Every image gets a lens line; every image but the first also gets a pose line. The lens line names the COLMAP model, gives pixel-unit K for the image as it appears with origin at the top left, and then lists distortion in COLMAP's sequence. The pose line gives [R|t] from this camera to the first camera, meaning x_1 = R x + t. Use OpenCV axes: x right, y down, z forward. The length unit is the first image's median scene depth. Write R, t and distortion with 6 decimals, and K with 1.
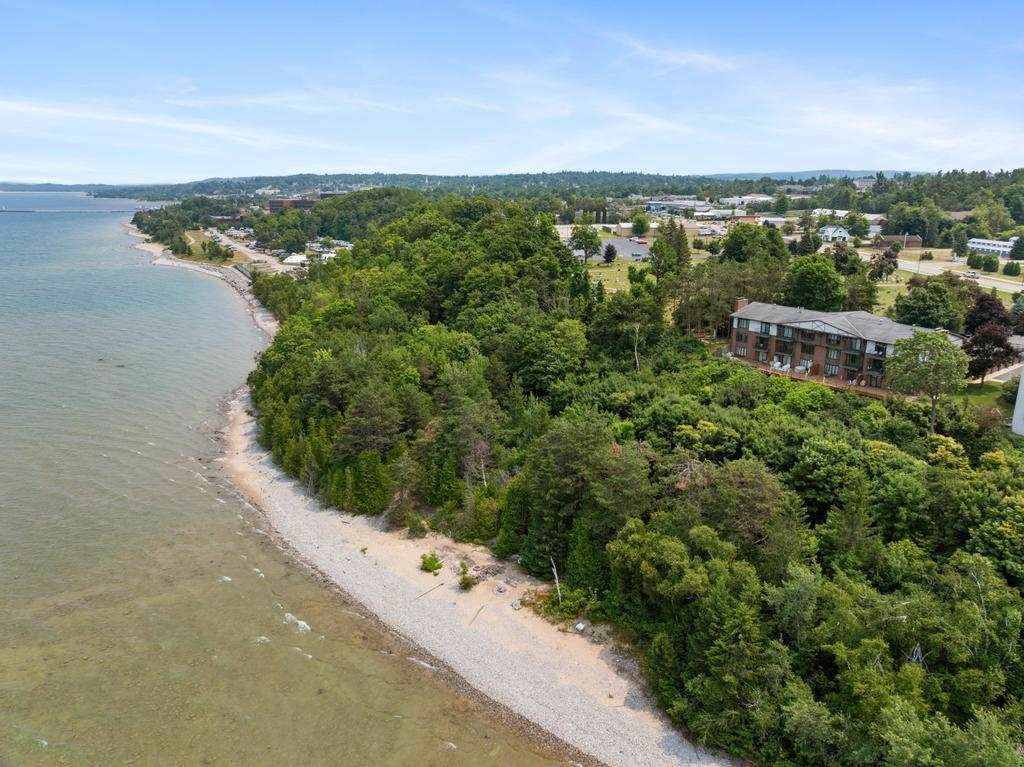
lens RADIAL K [[731.7, 0, 513.9], [0, 731.7, 382.6], [0, 0, 1]] dist [-0.034183, -0.002686]
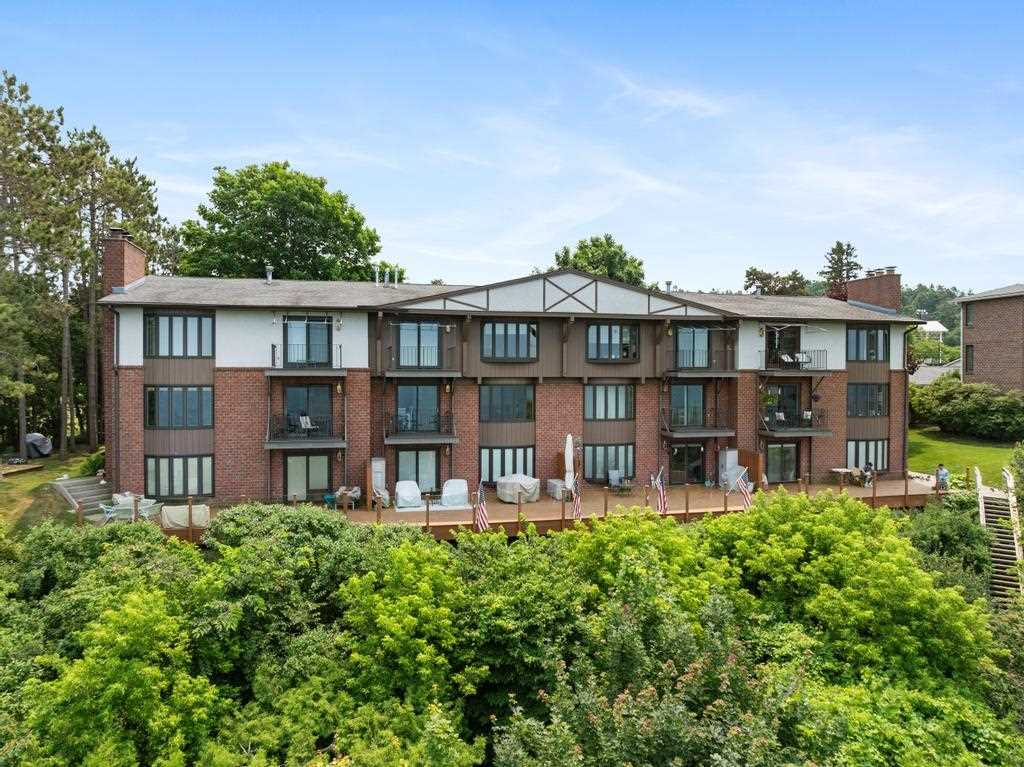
lens RADIAL K [[731.7, 0, 511.8], [0, 731.7, 383.4], [0, 0, 1]] dist [-0.034183, -0.002686]
pose [[0.388758, -0.025083, 0.920998, 0.171677], [0.240646, 0.967694, -0.075223, -0.032654], [-0.889358, 0.250878, 0.382235, 0.881117]]
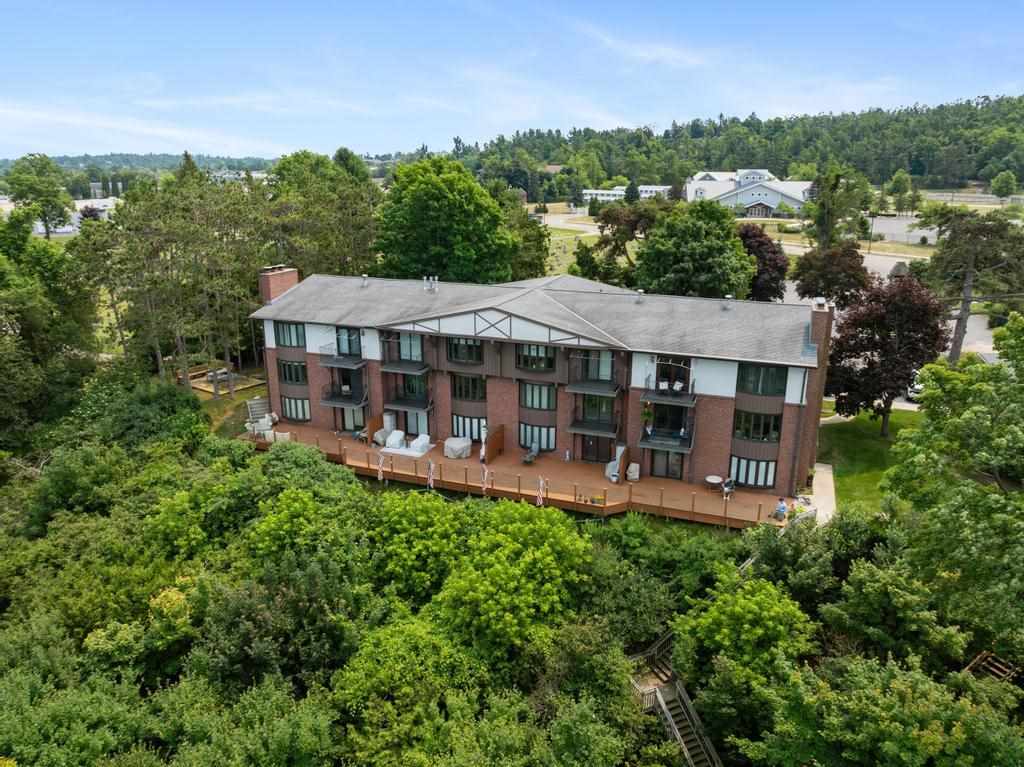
lens RADIAL K [[731.7, 0, 512.1], [0, 731.7, 381.6], [0, 0, 1]] dist [-0.034183, -0.002686]
pose [[0.857870, -0.145222, 0.492919, 0.235431], [0.137705, 0.989120, 0.051751, -0.063912], [-0.495072, 0.023482, 0.868535, 0.651998]]
